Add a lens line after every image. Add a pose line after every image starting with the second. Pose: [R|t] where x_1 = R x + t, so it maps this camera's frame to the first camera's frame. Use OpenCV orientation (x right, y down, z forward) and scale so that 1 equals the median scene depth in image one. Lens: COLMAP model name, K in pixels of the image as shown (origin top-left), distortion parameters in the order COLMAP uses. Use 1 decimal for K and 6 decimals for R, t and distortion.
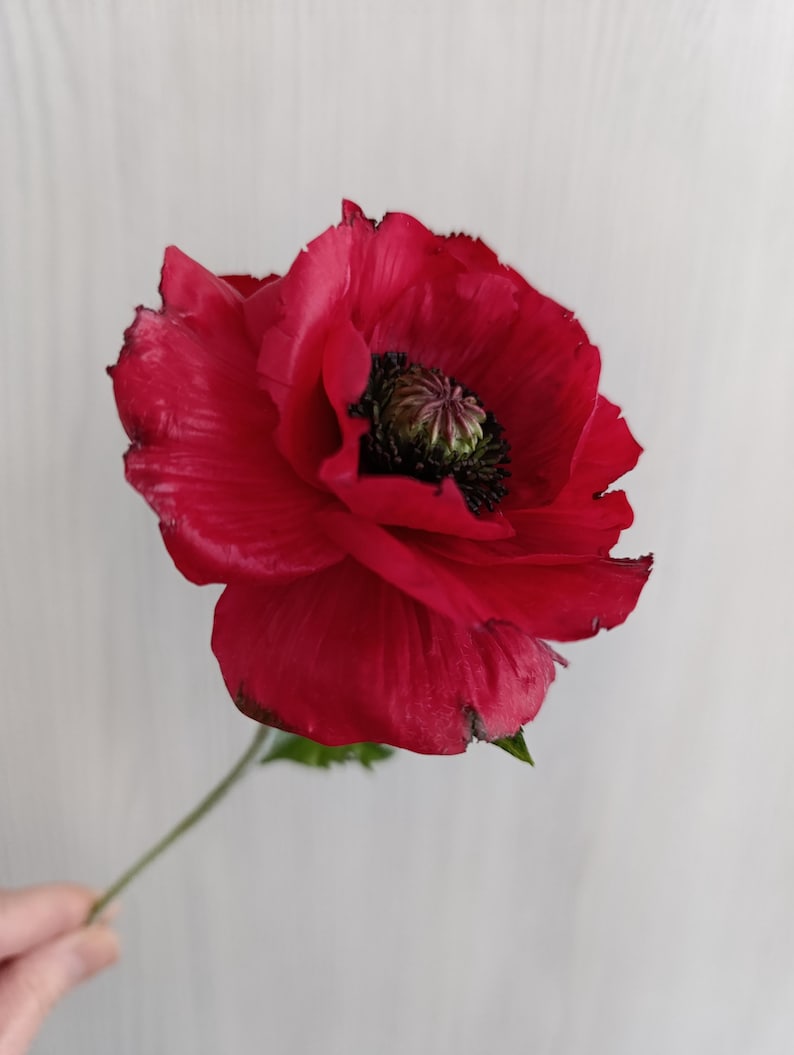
lens RADIAL K [[752.5, 0, 397.0], [0, 752.5, 527.5], [0, 0, 1]] dist [-0.002309, -0.000164]
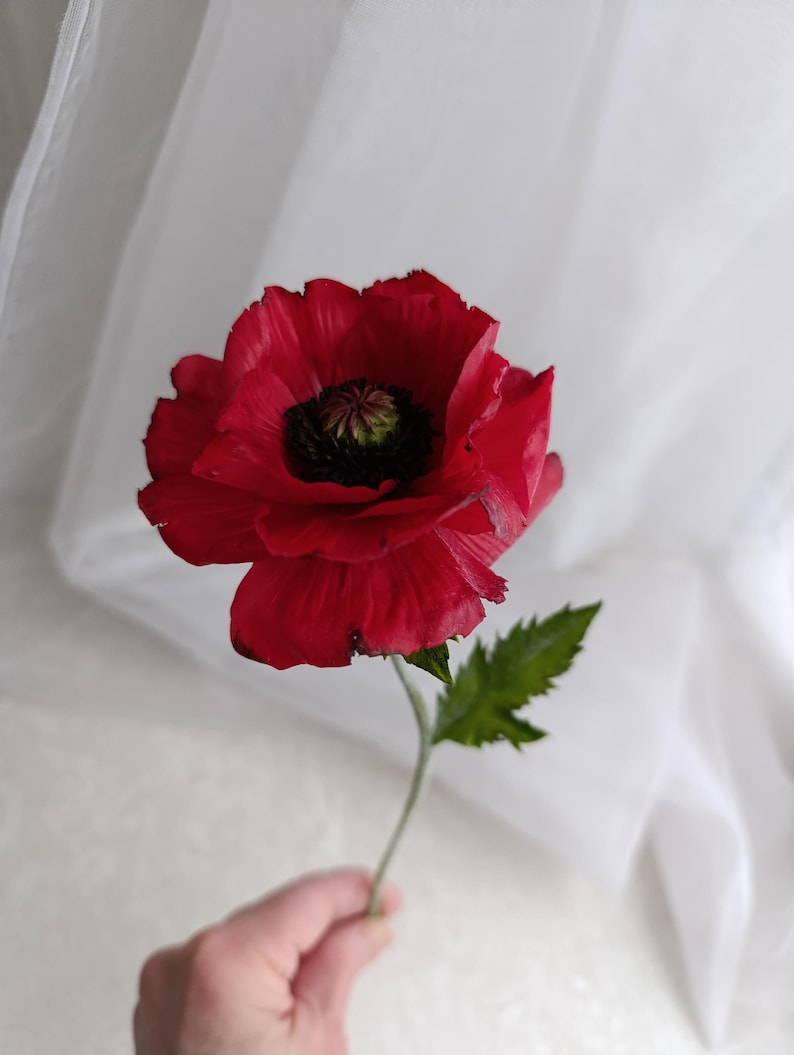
lens RADIAL K [[752.5, 0, 397.0], [0, 752.5, 527.5], [0, 0, 1]] dist [-0.002309, -0.000164]
pose [[0.811993, -0.179705, -0.555313, 0.815996], [0.120961, 0.982578, -0.141100, 0.235344], [0.570995, 0.047401, 0.819584, -0.008636]]
